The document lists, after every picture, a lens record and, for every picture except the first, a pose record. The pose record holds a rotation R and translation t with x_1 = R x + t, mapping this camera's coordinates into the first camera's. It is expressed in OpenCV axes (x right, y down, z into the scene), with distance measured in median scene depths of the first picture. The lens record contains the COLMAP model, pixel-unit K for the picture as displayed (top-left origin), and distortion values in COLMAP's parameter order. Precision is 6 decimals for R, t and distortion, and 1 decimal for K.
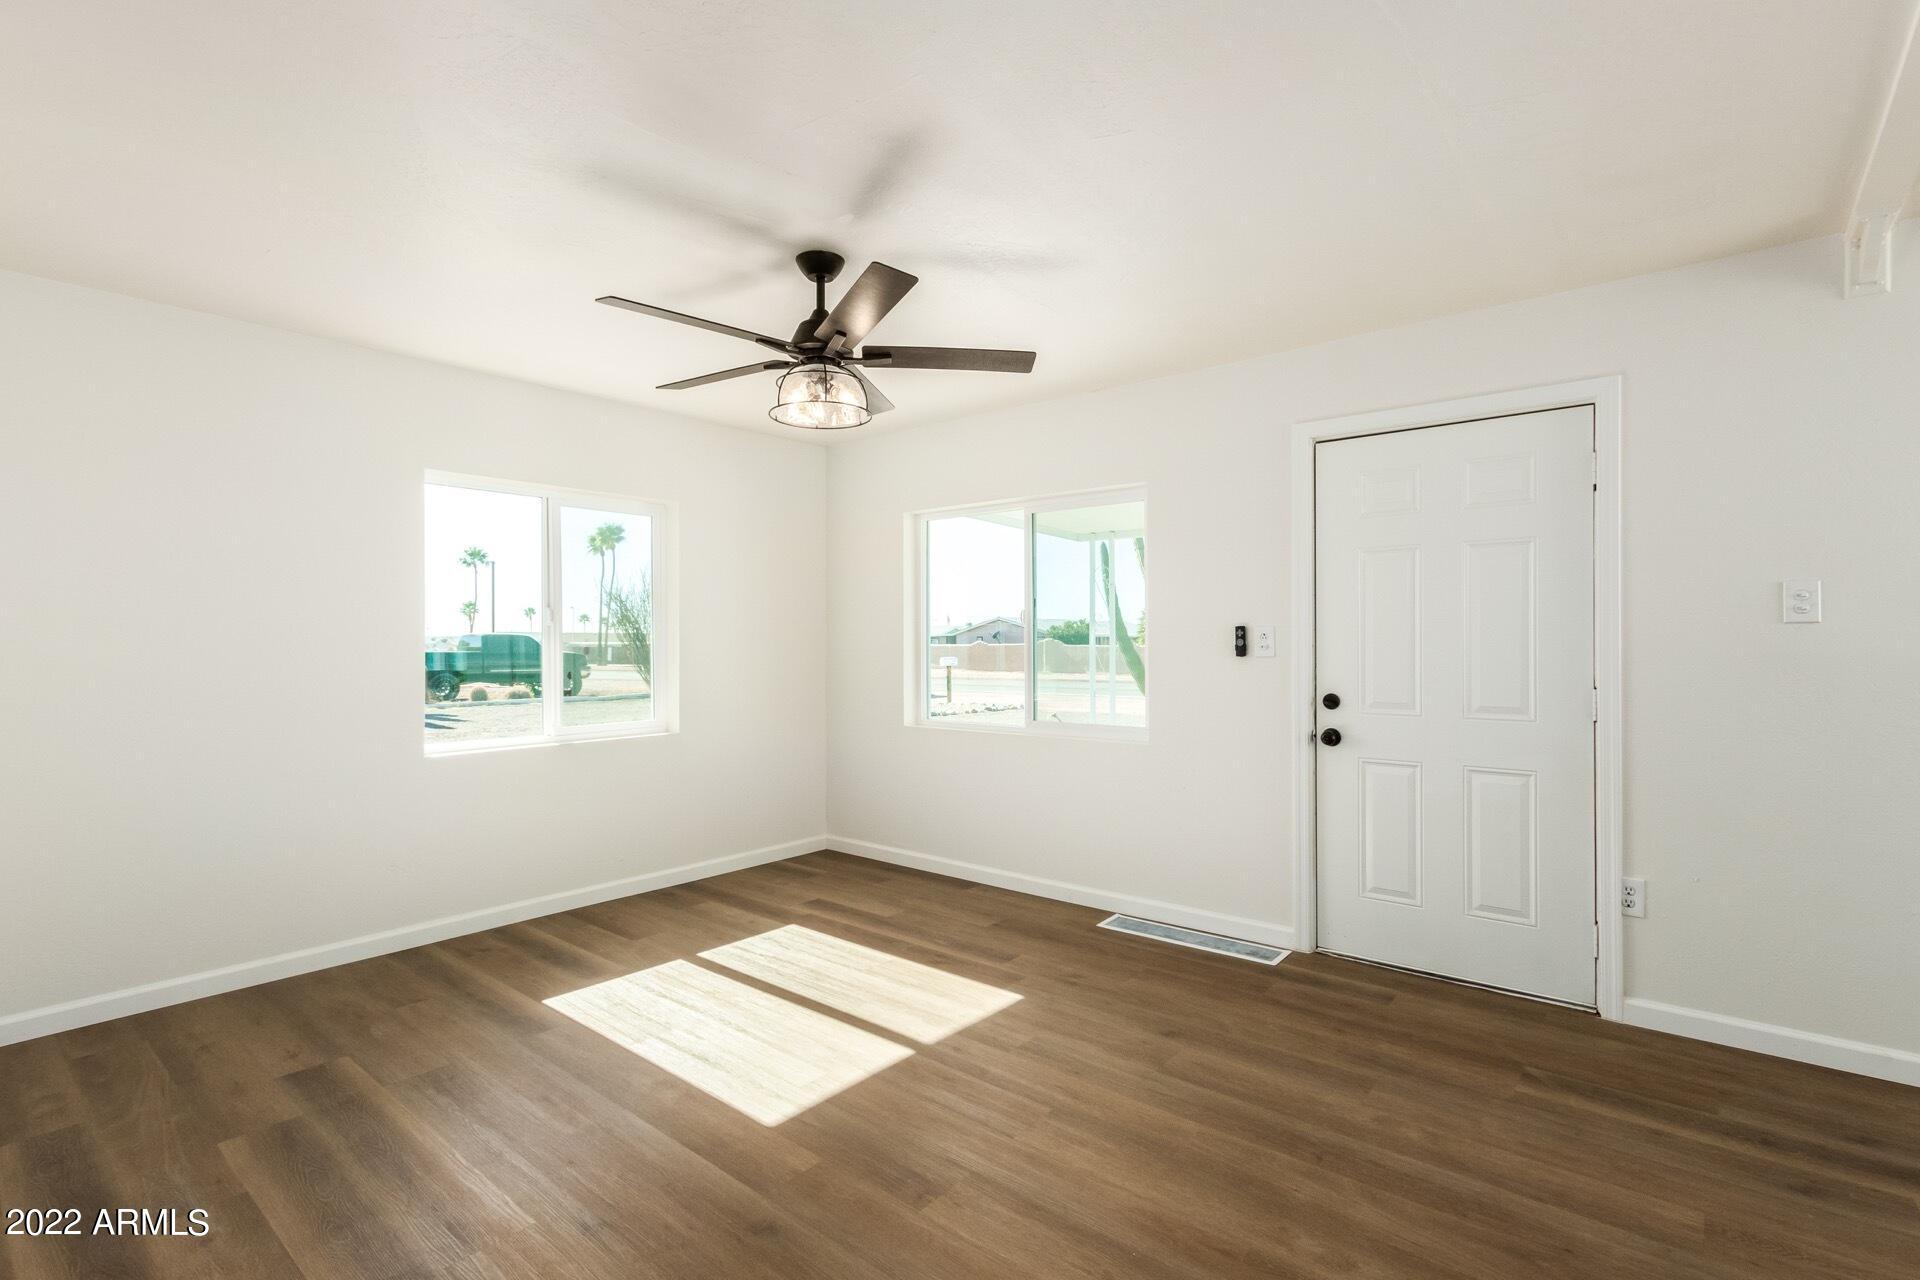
lens RADIAL K [[888.5, 0, 960.0], [0, 888.5, 640.0], [0, 0, 1]] dist [0.000520, -0.000004]
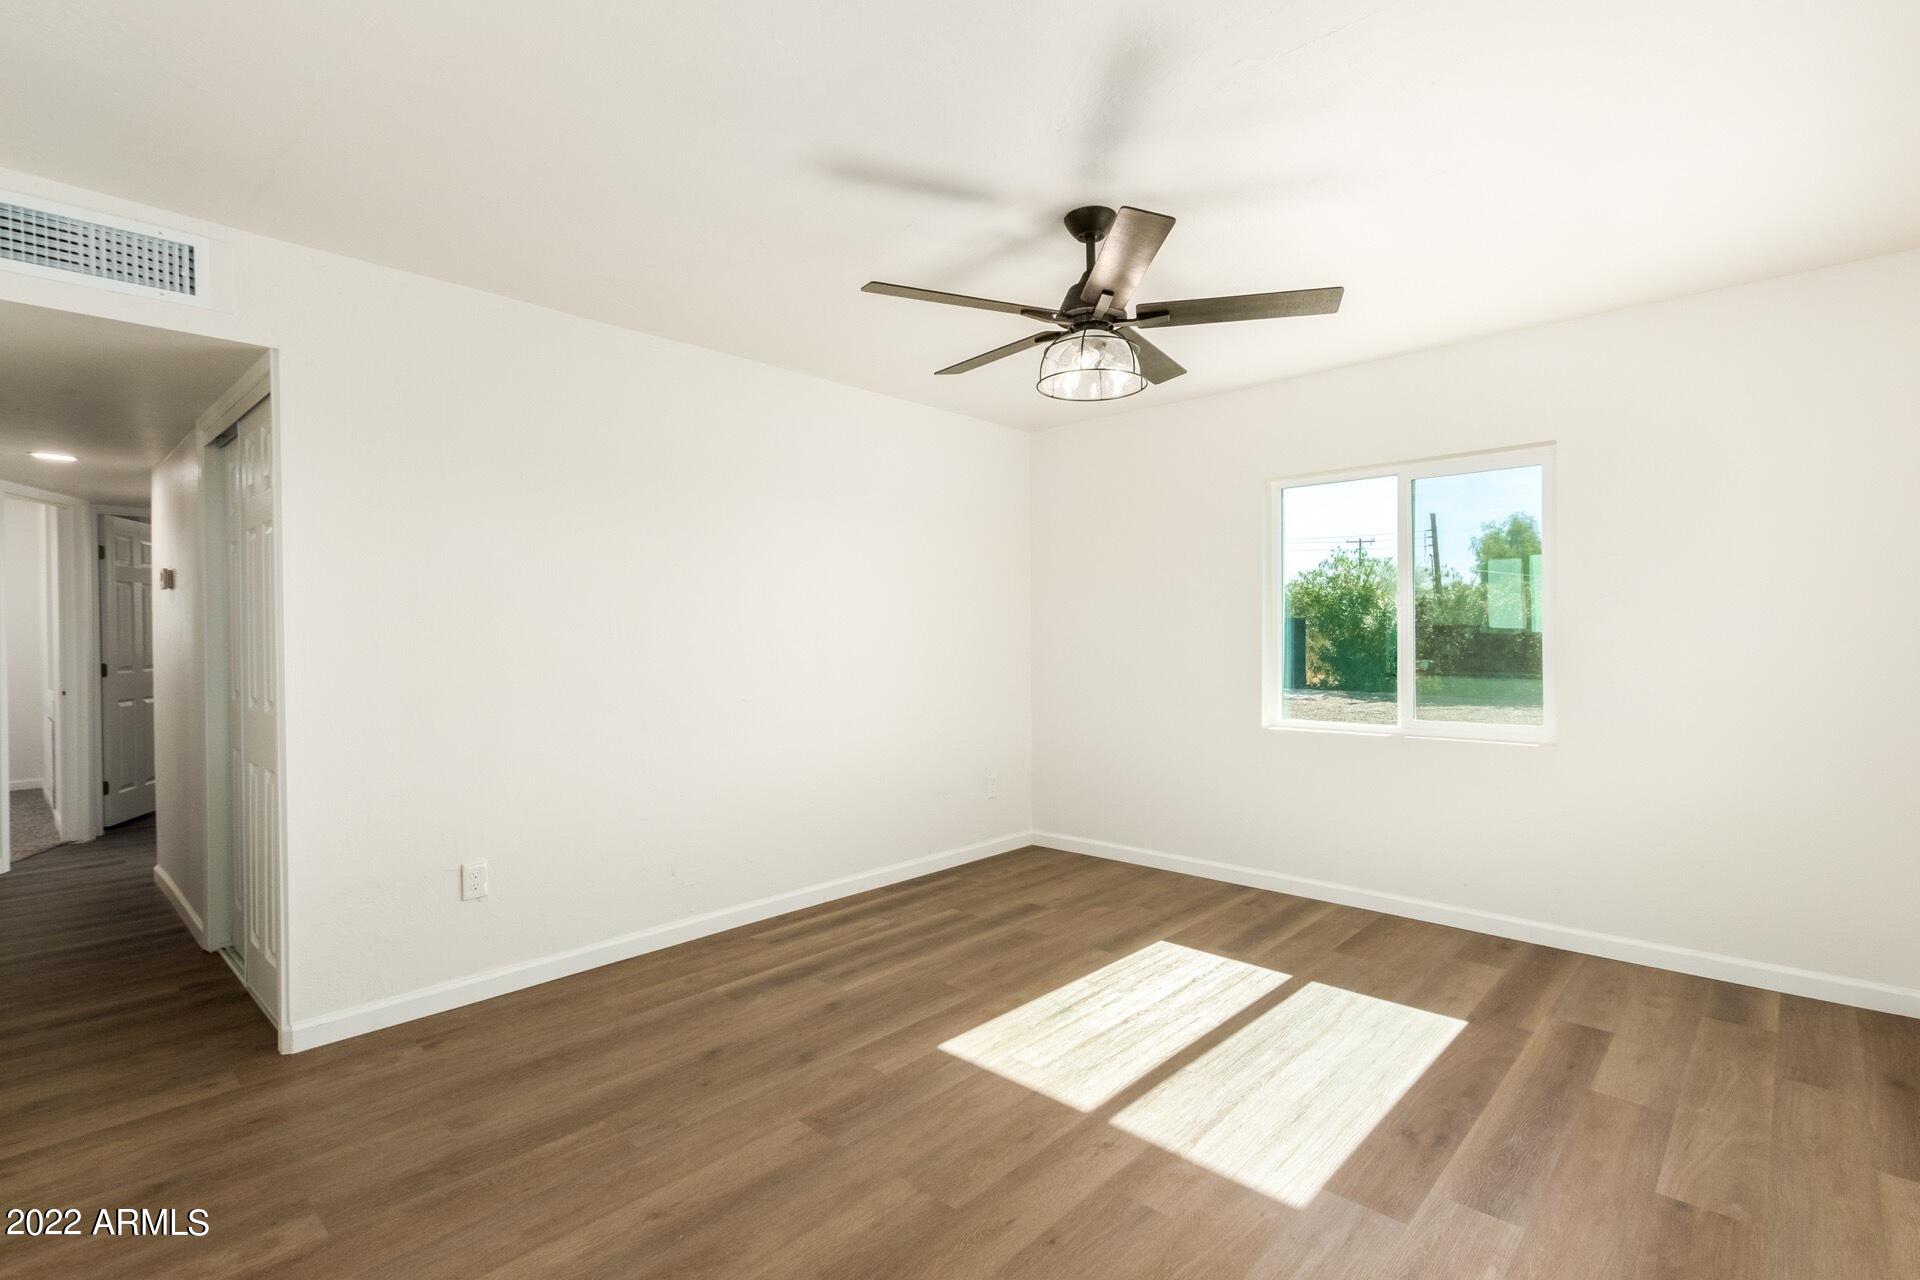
lens RADIAL K [[902.6, 0, 960.0], [0, 902.6, 640.0], [0, 0, 1]] dist [-0.001366, -0.000209]
pose [[-0.062441, 0.011571, -0.997982, 0.637588], [0.011233, 0.999878, 0.010890, 0.001104], [0.997985, -0.010530, -0.062563, 0.736152]]
